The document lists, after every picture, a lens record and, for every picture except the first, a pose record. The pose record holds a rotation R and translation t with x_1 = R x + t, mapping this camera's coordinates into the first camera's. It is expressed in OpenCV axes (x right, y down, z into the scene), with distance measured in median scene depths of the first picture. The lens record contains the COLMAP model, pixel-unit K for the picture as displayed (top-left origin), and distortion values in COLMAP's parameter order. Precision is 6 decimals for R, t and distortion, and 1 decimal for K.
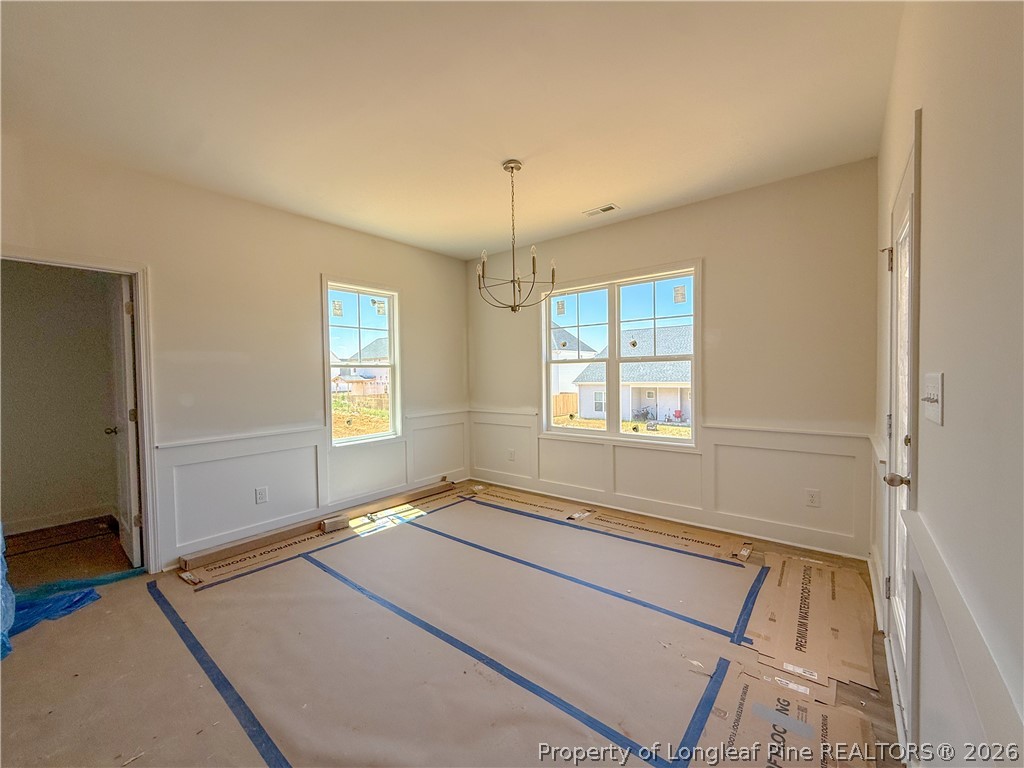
lens RADIAL K [[412.7, 0, 507.3], [0, 412.7, 384.4], [0, 0, 1]] dist [-0.002893, -0.000067]
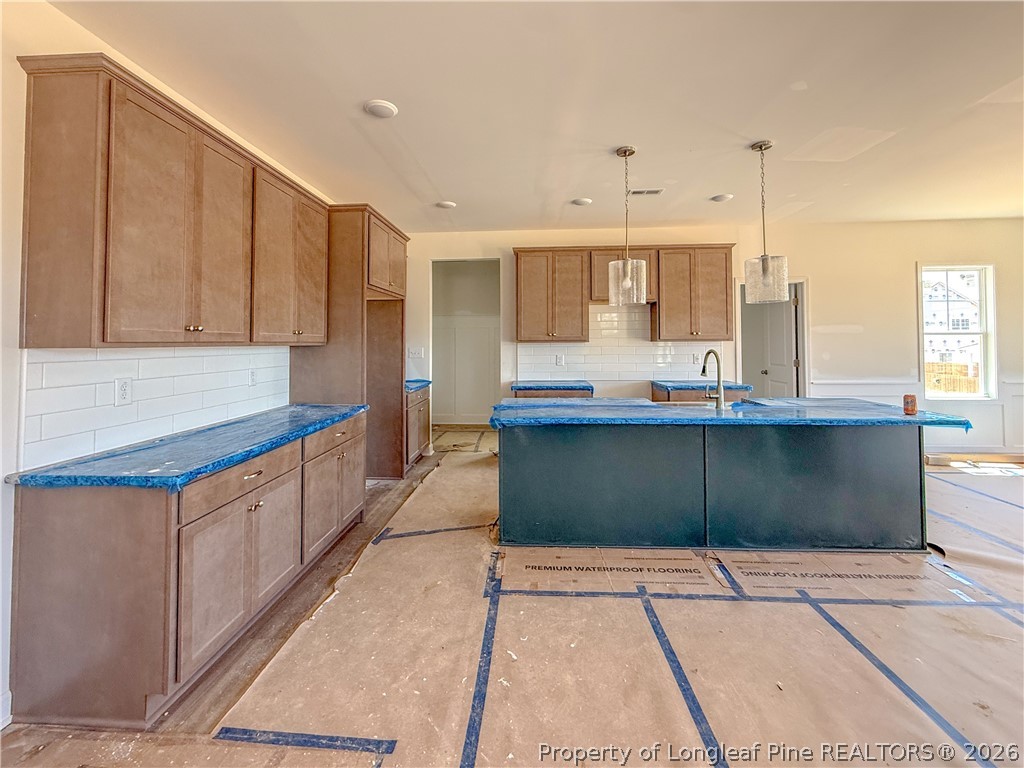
lens RADIAL K [[427.5, 0, 511.4], [0, 427.5, 331.5], [0, 0, 1]] dist [0.000516, 0.000234]
pose [[0.583977, -0.004413, -0.811758, -0.094325], [-0.026586, 0.999345, -0.024559, 0.011534], [0.811335, 0.035924, 0.583477, -0.669591]]
